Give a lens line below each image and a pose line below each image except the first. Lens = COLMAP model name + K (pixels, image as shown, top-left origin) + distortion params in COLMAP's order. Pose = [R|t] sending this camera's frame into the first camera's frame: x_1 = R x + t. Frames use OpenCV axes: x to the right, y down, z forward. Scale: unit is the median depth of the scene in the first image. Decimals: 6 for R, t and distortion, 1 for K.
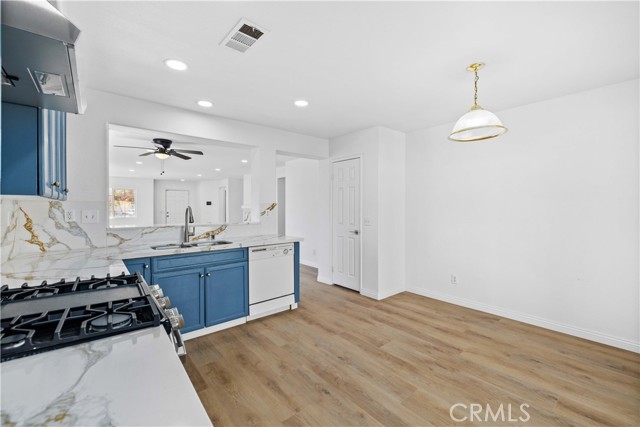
lens RADIAL K [[270.7, 0, 318.5], [0, 270.7, 209.9], [0, 0, 1]] dist [-0.000898, -0.000306]
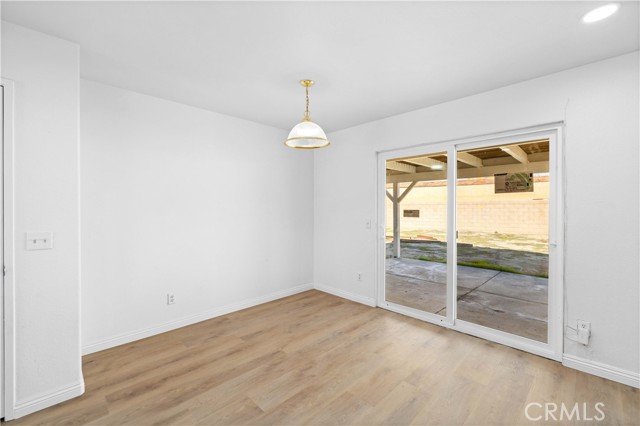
lens RADIAL K [[270.7, 0, 318.5], [0, 270.7, 209.4], [0, 0, 1]] dist [-0.000898, -0.000306]
pose [[-0.084396, -0.005966, 0.996414, -0.439781], [0.011940, 0.999904, 0.006998, -0.011013], [-0.996361, 0.012488, -0.084317, 0.848662]]
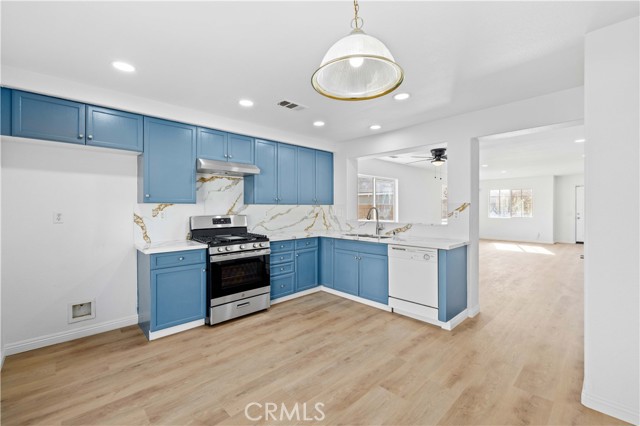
lens RADIAL K [[270.7, 0, 318.5], [0, 270.7, 209.4], [0, 0, 1]] dist [-0.000898, -0.000306]
pose [[0.062971, 0.005608, -0.998000, 0.928970], [-0.007519, 0.999958, 0.005145, -0.008633], [0.997987, 0.007180, 0.063011, 0.715123]]
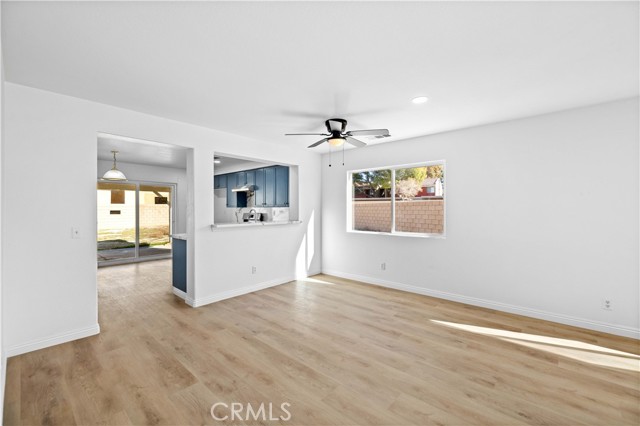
lens RADIAL K [[264.5, 0, 320.0], [0, 264.5, 213.0], [0, 0, 1]] dist [0.000774, 0.000083]
pose [[-0.988128, 0.002812, -0.153609, -0.722083], [-0.000733, 0.999735, 0.023015, -0.028169], [0.153633, 0.022855, -0.987864, 2.971593]]
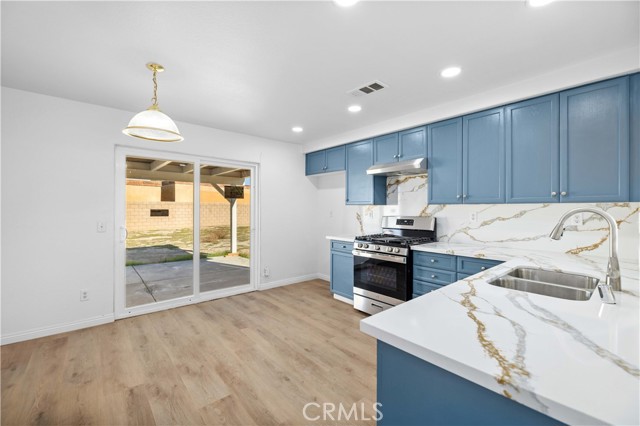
lens RADIAL K [[269.4, 0, 322.3], [0, 269.4, 210.4], [0, 0, 1]] dist [0.000520, 0.000079]
pose [[-0.999807, -0.004909, -0.019017, -0.011726], [-0.005170, 0.999893, 0.013706, -0.012723], [0.018948, 0.013801, -0.999725, 1.621863]]
